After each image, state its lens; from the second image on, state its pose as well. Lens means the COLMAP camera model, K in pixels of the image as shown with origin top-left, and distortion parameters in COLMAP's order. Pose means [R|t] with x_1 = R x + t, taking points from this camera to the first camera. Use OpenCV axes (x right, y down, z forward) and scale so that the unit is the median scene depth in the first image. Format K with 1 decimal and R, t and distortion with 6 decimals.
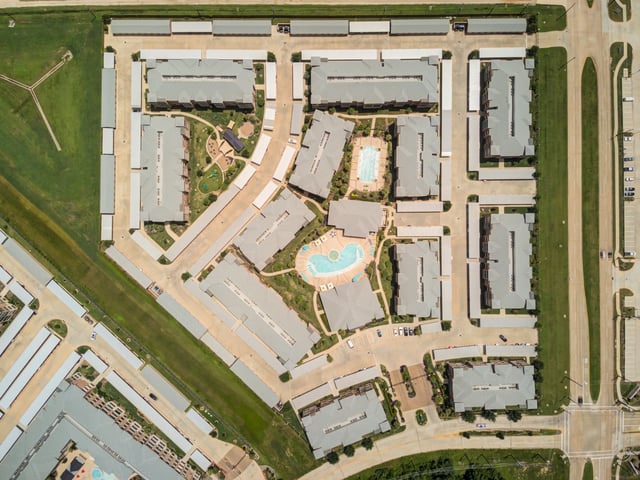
lens RADIAL K [[480.1, 0, 320.0], [0, 480.1, 240.0], [0, 0, 1]] dist [0.126022, -0.222977]
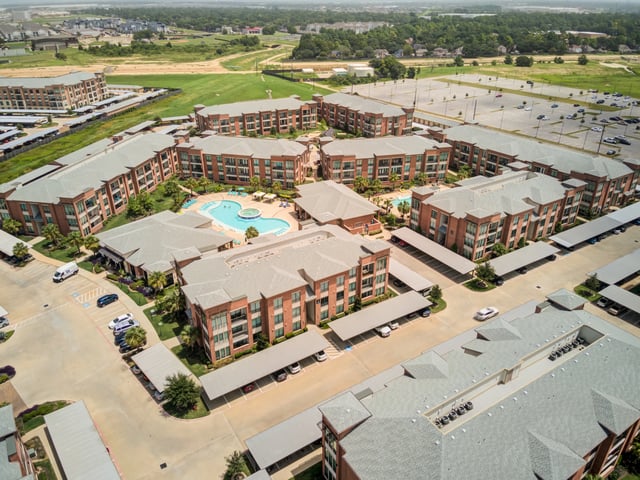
lens RADIAL K [[456.2, 0, 320.0], [0, 456.2, 240.0], [0, 0, 1]] dist [0.142040, -0.185315]
pose [[0.529673, 0.391841, -0.752268, 0.467609], [-0.848179, 0.251223, -0.466347, 0.211689], [0.006253, 0.885069, 0.465418, 0.789894]]
